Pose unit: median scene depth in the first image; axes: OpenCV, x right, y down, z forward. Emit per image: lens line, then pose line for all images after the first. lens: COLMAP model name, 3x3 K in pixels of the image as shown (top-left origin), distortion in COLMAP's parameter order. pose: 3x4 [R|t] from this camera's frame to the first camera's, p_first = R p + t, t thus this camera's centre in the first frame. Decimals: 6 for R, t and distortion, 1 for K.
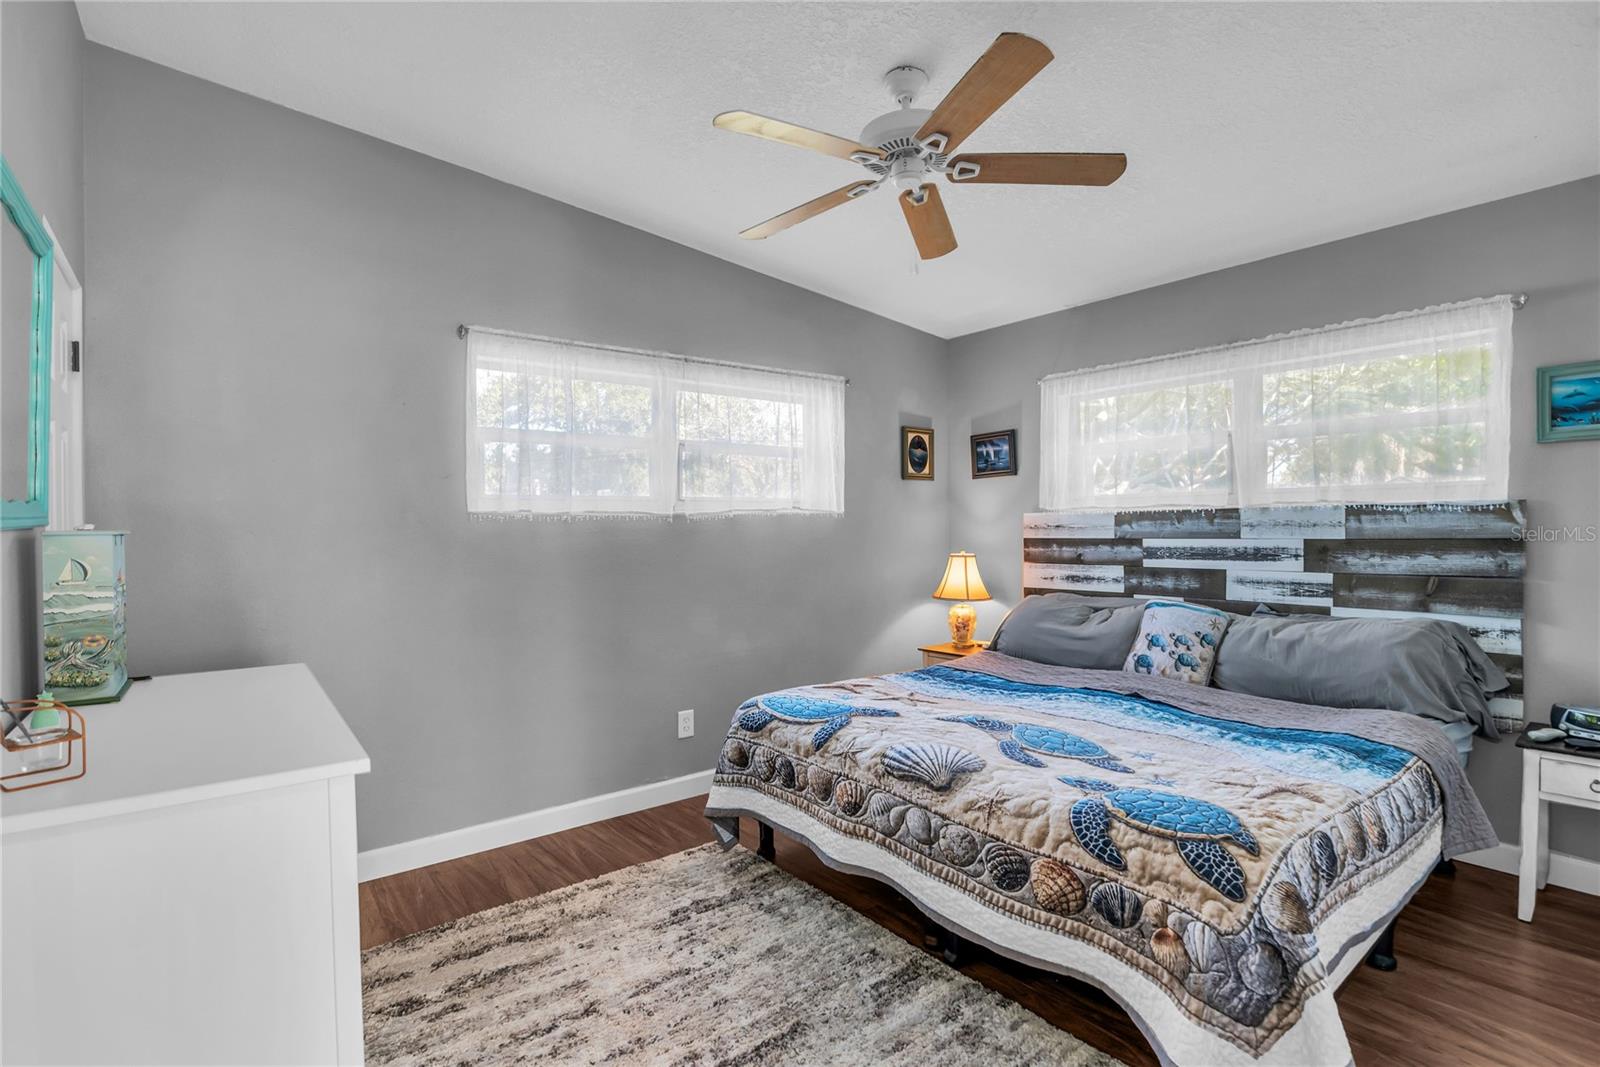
lens RADIAL K [[756.4, 0, 807.2], [0, 756.4, 523.2], [0, 0, 1]] dist [-0.025039, 0.000183]
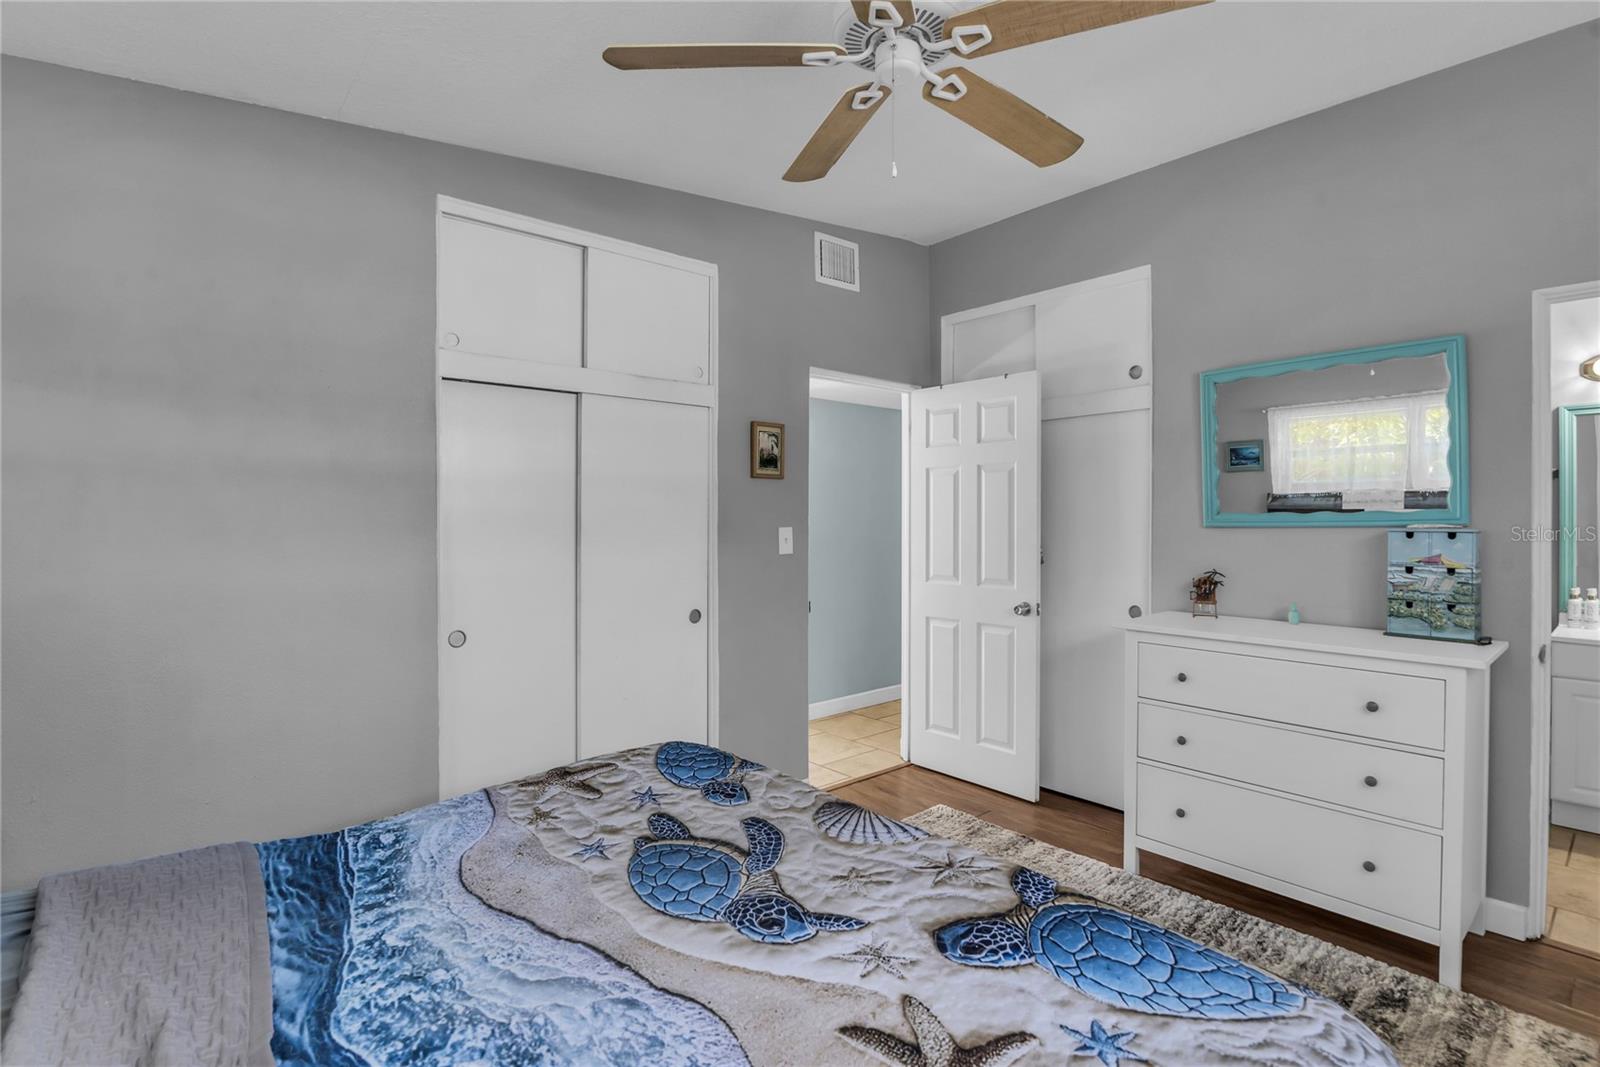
lens RADIAL K [[756.4, 0, 790.7], [0, 756.4, 524.8], [0, 0, 1]] dist [-0.025039, 0.000183]
pose [[-0.999667, 0.014948, -0.021036, 0.220016], [0.014700, 0.999822, 0.011866, -0.019604], [0.021210, 0.011553, -0.999708, 1.473672]]
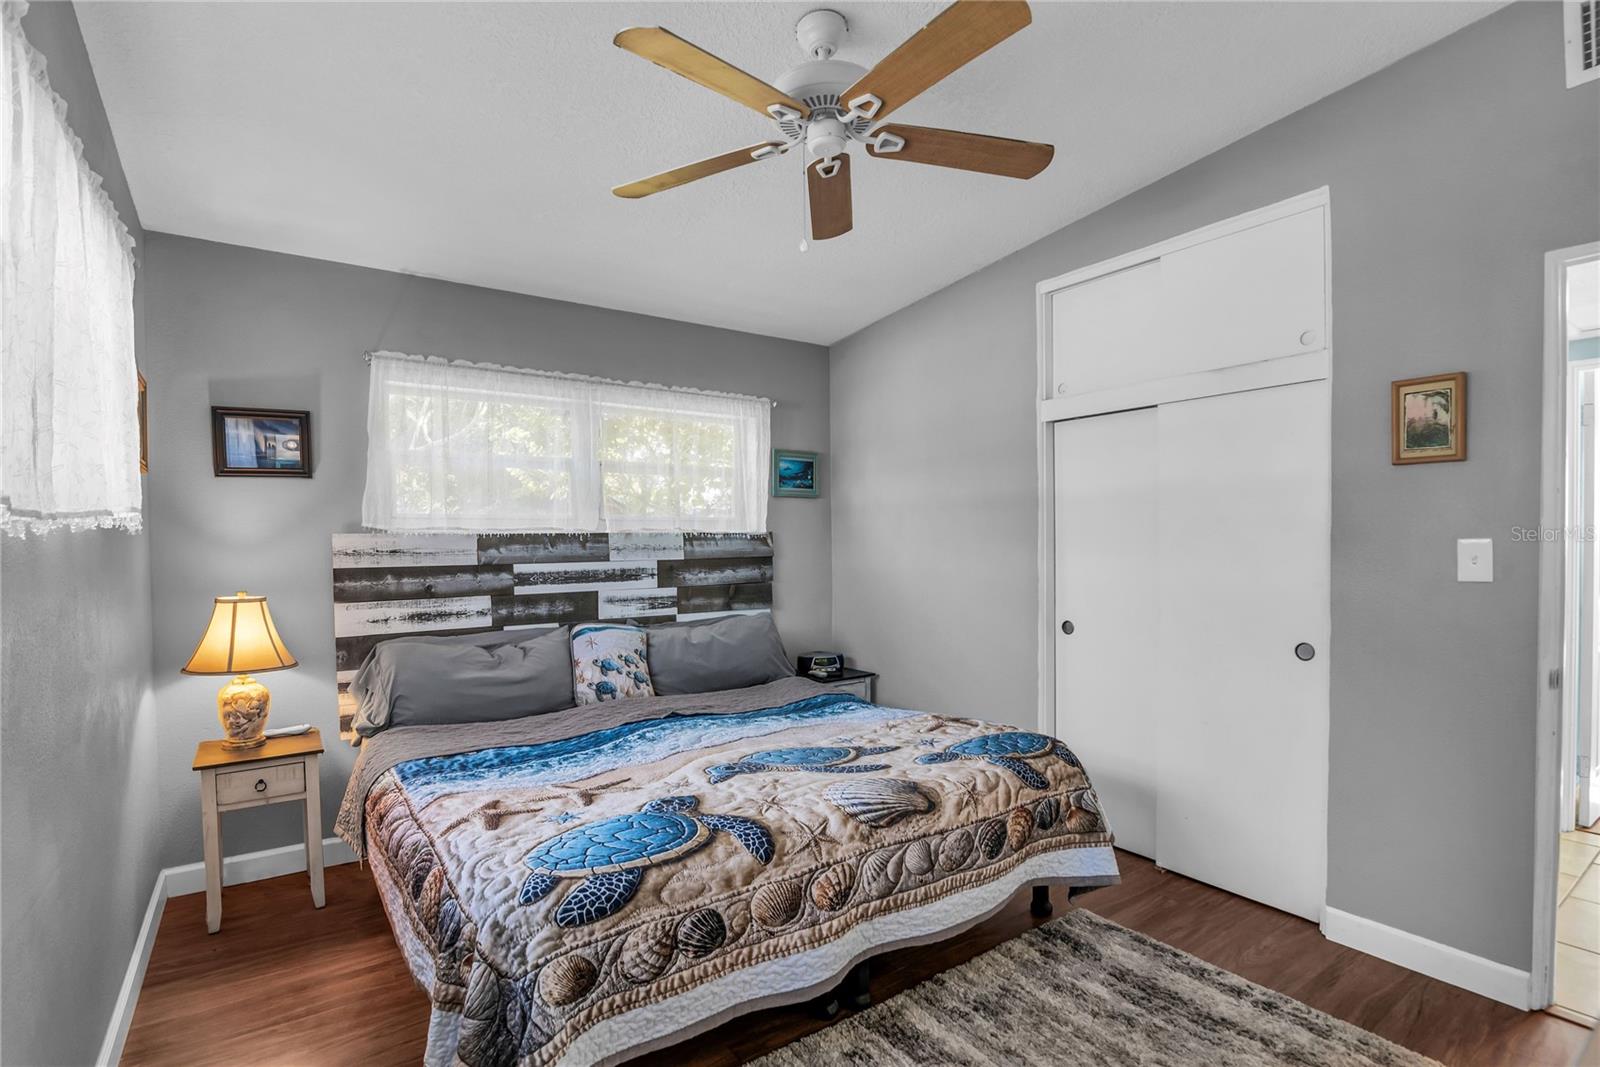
lens RADIAL K [[756.4, 0, 795.1], [0, 756.4, 549.4], [0, 0, 1]] dist [-0.025039, 0.000183]
pose [[0.063907, 0.001992, 0.997954, -0.623109], [0.005842, 0.999980, -0.002371, 0.009397], [-0.997939, 0.005982, 0.063894, 0.839711]]
